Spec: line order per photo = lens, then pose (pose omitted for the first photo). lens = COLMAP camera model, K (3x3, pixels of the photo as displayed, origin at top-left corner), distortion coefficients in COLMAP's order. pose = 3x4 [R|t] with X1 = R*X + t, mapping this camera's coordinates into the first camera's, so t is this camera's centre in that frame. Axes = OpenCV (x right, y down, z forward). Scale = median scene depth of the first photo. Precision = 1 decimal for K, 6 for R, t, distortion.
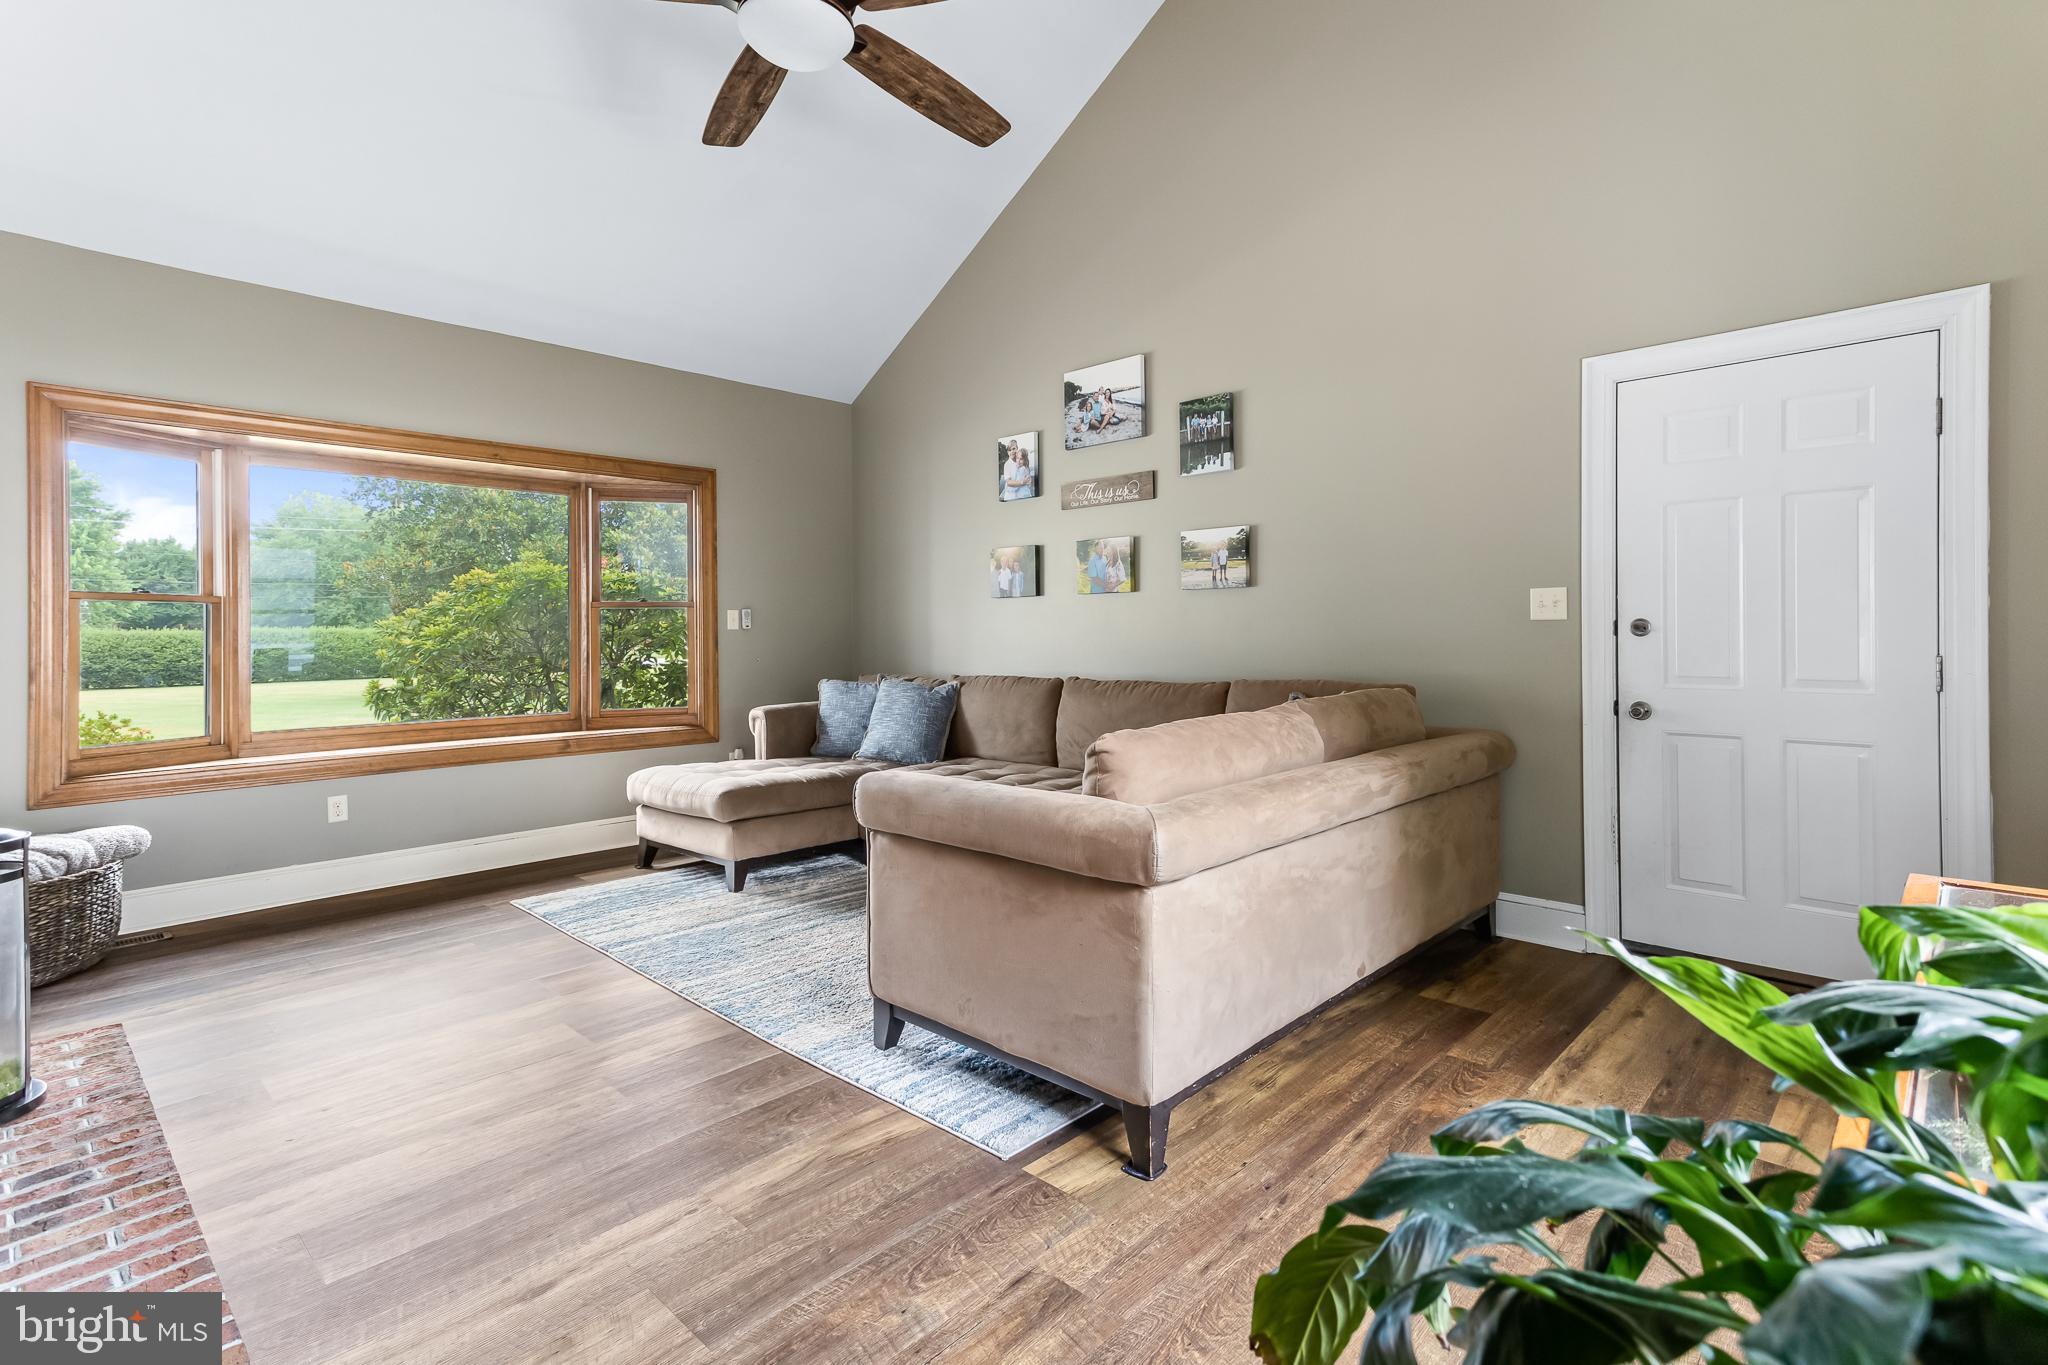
lens RADIAL K [[971.6, 0, 1014.6], [0, 971.6, 626.3], [0, 0, 1]] dist [0.024457, 0.000057]
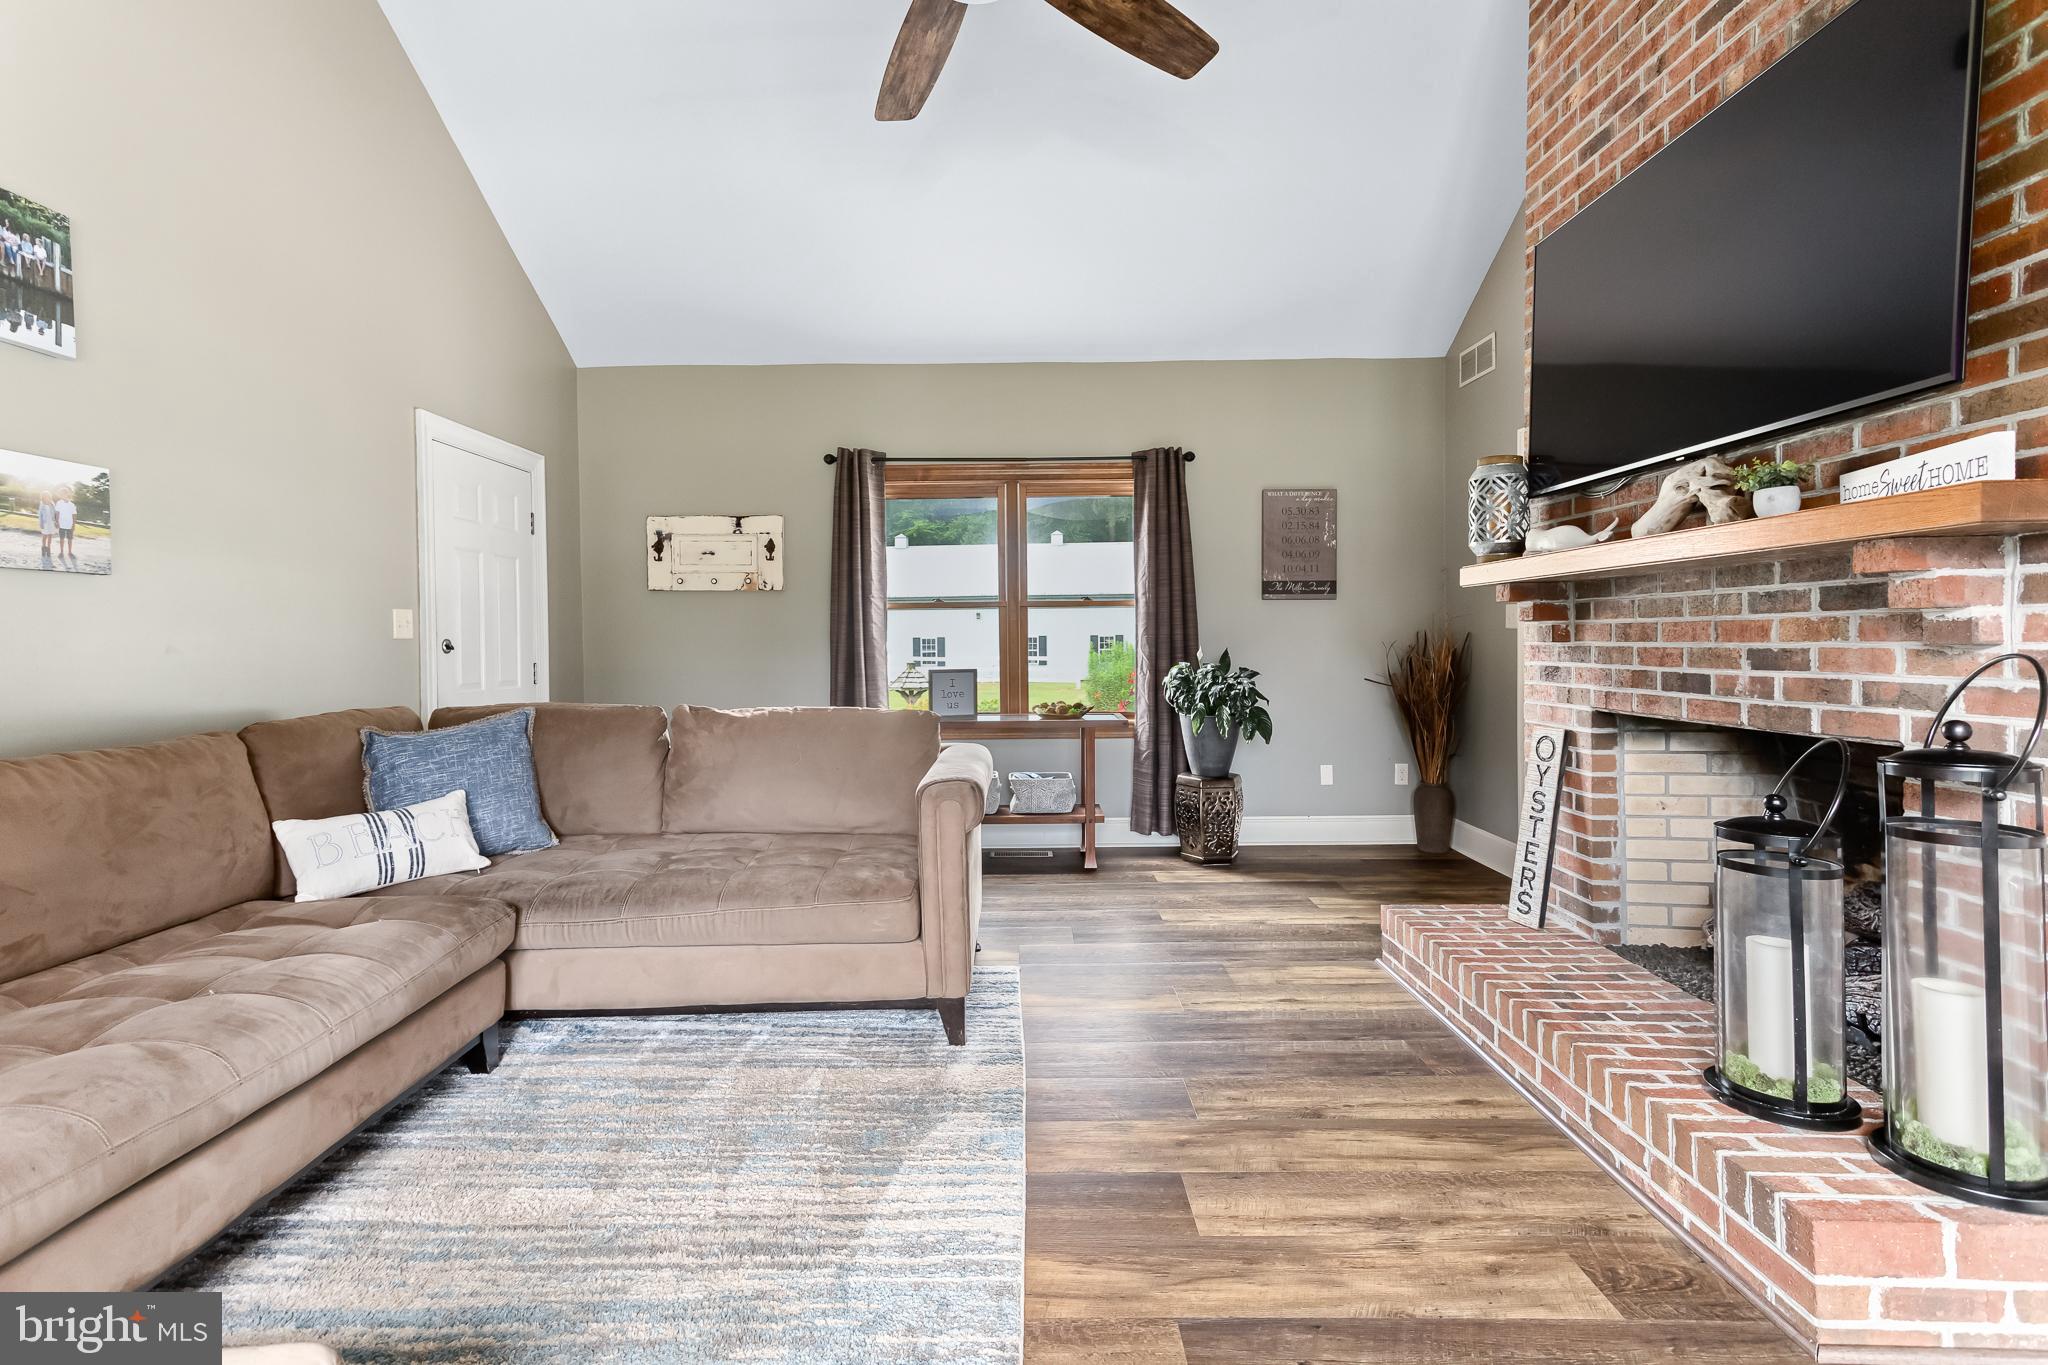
lens RADIAL K [[971.6, 0, 1014.5], [0, 971.6, 662.5], [0, 0, 1]] dist [0.024457, 0.000057]
pose [[-0.686319, -0.000610, 0.727300, -0.554156], [0.011113, 0.999874, 0.011326, 0.011127], [-0.727215, 0.015855, -0.686226, 0.996832]]
